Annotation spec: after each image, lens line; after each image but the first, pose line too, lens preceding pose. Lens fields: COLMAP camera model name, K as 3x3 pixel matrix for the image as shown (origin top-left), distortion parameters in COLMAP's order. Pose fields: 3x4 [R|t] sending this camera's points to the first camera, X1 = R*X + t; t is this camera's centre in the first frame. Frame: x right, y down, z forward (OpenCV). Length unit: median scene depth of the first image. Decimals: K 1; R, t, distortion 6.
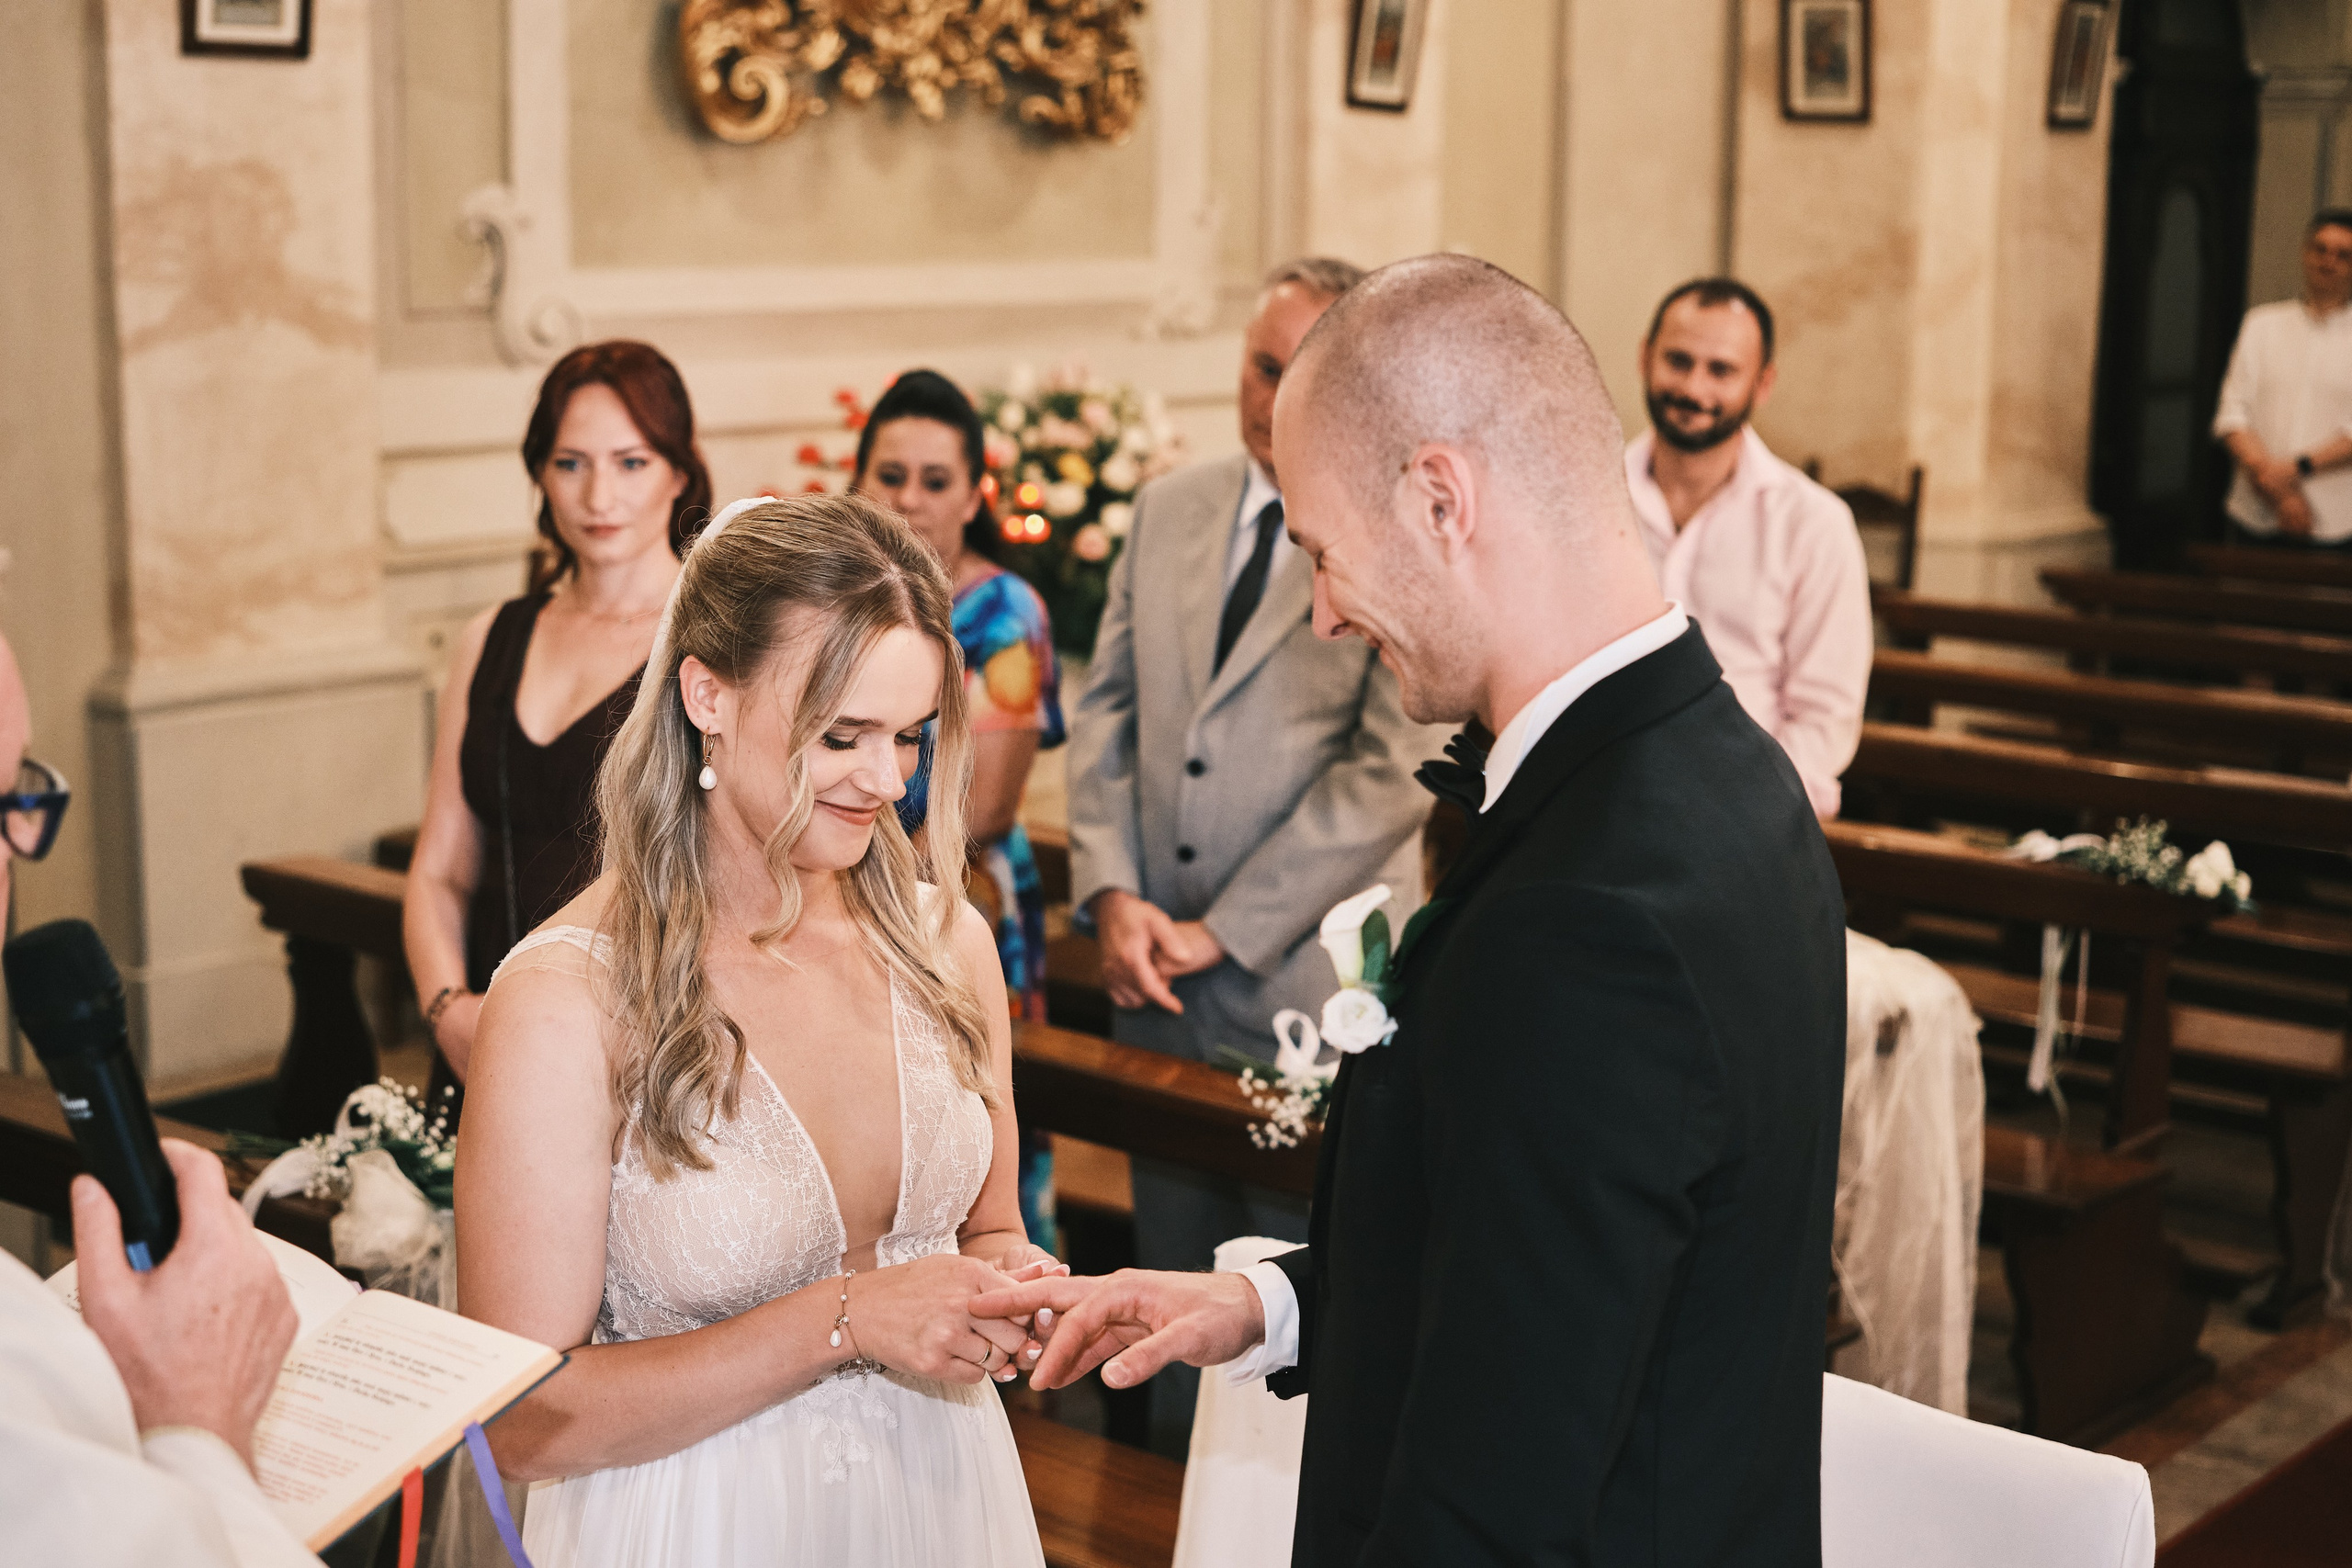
lens RADIAL K [[3329.7, 0, 1176.0], [0, 3329.7, 784.0], [0, 0, 1]] dist [0.004087, 0.134883]
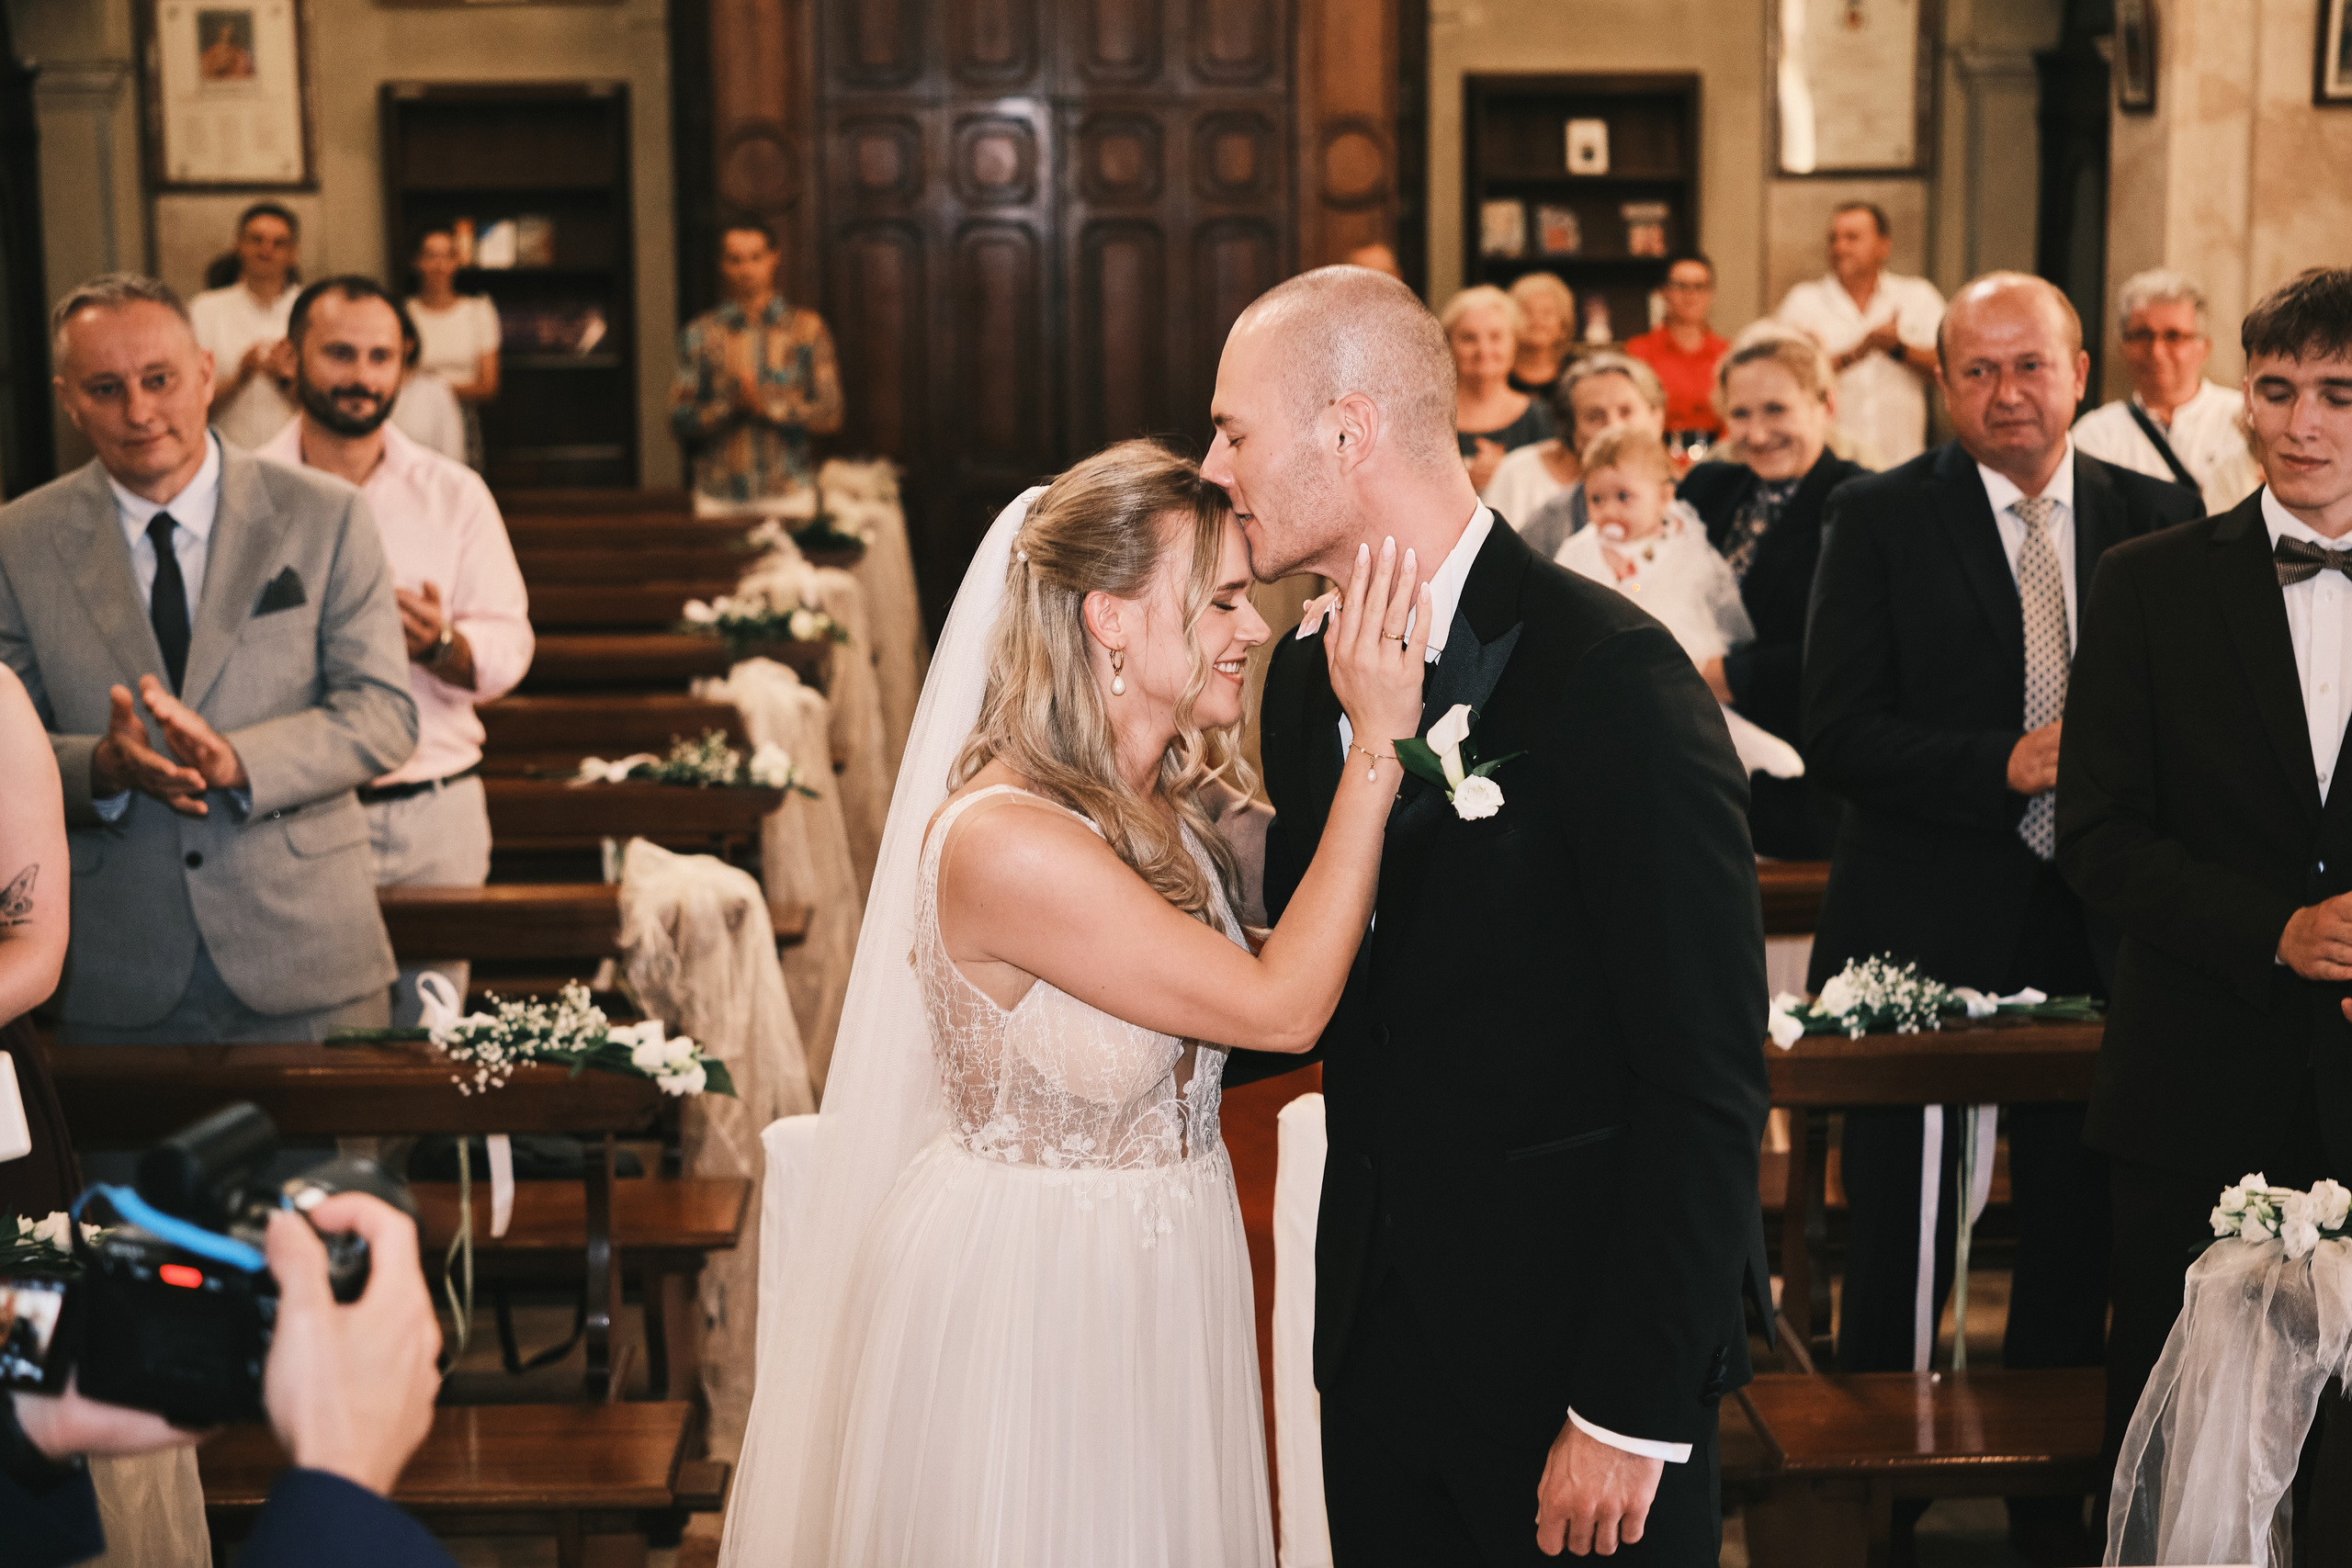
lens RADIAL K [[3329.7, 0, 1176.0], [0, 3329.7, 784.0], [0, 0, 1]] dist [0.004087, 0.134883]
pose [[0.767764, -0.146118, 0.623850, -0.326020], [0.144267, 0.988071, 0.053878, -0.010353], [-0.624280, 0.048636, 0.779685, 0.015541]]
